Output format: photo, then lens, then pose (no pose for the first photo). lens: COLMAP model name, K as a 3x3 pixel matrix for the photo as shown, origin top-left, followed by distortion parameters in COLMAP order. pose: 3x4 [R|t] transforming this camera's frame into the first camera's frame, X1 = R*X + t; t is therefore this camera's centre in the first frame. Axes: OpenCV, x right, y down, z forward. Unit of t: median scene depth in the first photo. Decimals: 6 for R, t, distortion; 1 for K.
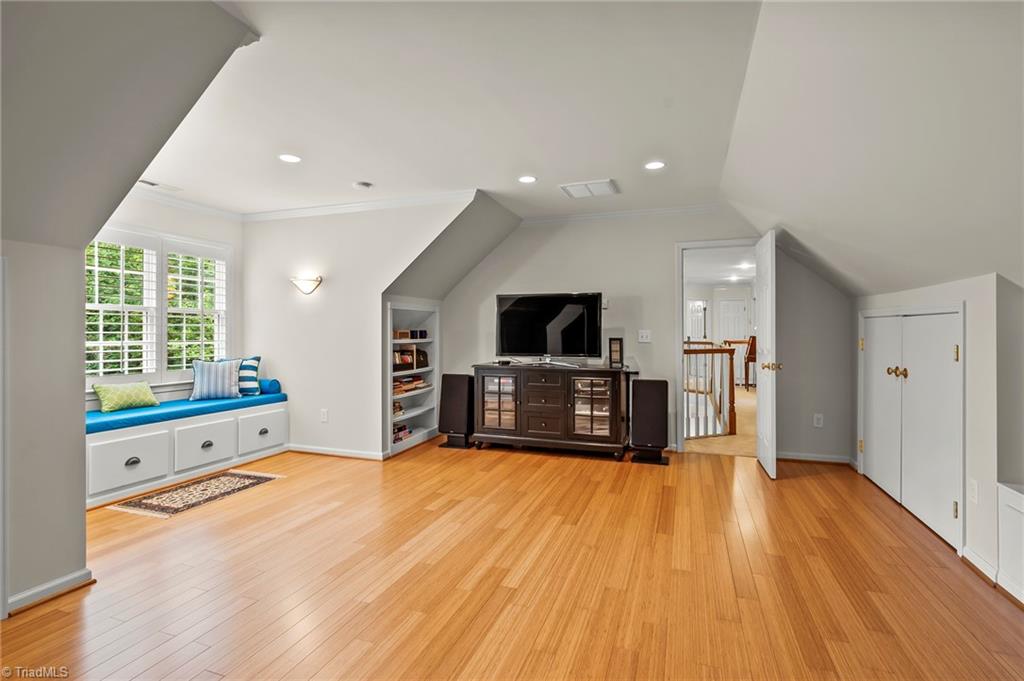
lens RADIAL K [[477.5, 0, 516.6], [0, 477.5, 334.8], [0, 0, 1]] dist [-0.004099, 0.001818]
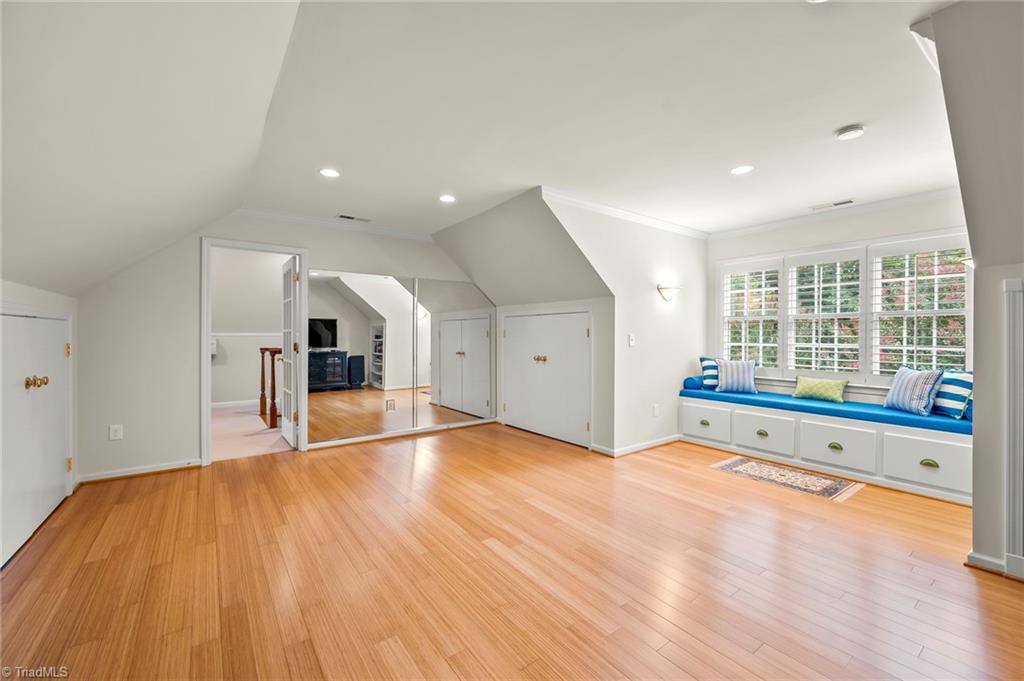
lens RADIAL K [[419.9, 0, 515.3], [0, 419.9, 337.2], [0, 0, 1]] dist [-0.002513, -0.000032]
pose [[-0.555251, 0.004495, -0.831671, 0.581190], [-0.006420, 0.999932, 0.009690, -0.008837], [0.831658, 0.010719, -0.555185, 1.132612]]
